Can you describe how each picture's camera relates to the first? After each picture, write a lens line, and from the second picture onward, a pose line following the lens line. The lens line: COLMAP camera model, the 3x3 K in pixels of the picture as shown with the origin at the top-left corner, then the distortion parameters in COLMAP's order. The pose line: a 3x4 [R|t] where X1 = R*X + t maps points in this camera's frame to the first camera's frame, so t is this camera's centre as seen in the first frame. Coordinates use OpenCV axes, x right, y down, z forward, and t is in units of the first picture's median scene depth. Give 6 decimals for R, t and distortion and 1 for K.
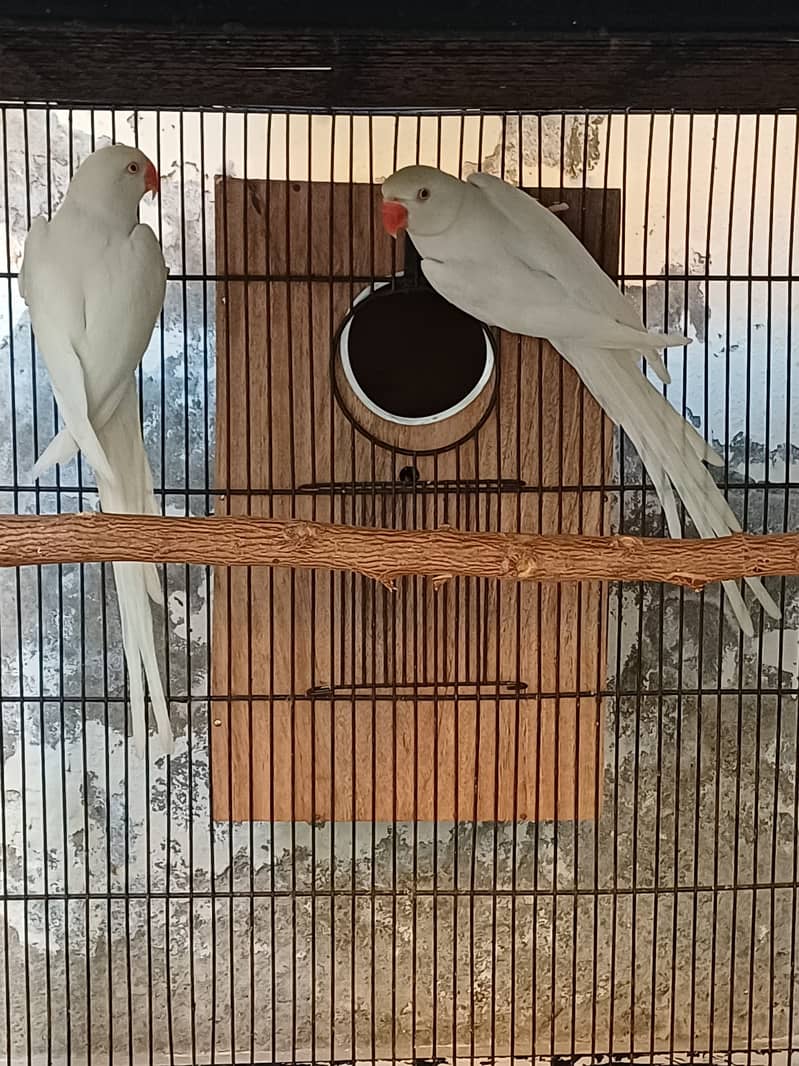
lens RADIAL K [[2415.8, 0, 400.1], [0, 2415.8, 538.2], [0, 0, 1]] dist [0.047611, 0.389452]
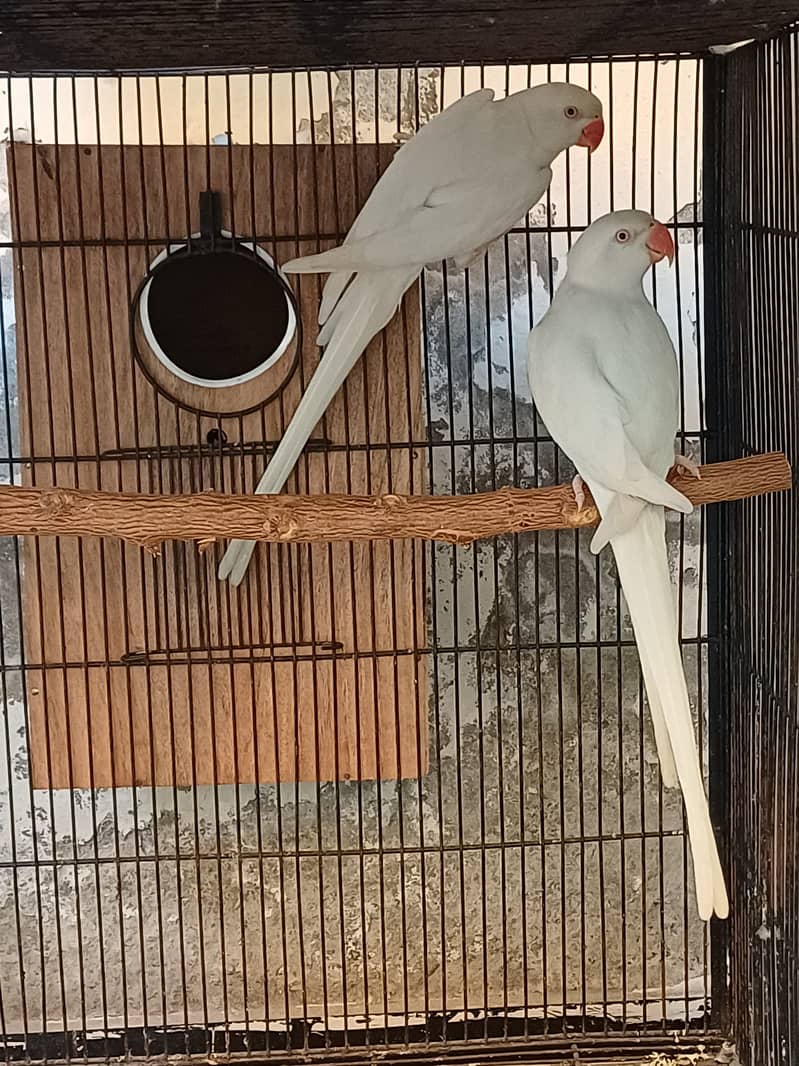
lens RADIAL K [[2407.7, 0, 466.4], [0, 2407.7, 529.8], [0, 0, 1]] dist [0.061248, 0.321977]
pose [[0.999385, -0.028588, -0.020304, 0.125068], [0.028911, 0.999457, 0.015787, -0.000867], [0.019842, -0.016364, 0.999669, 0.008516]]
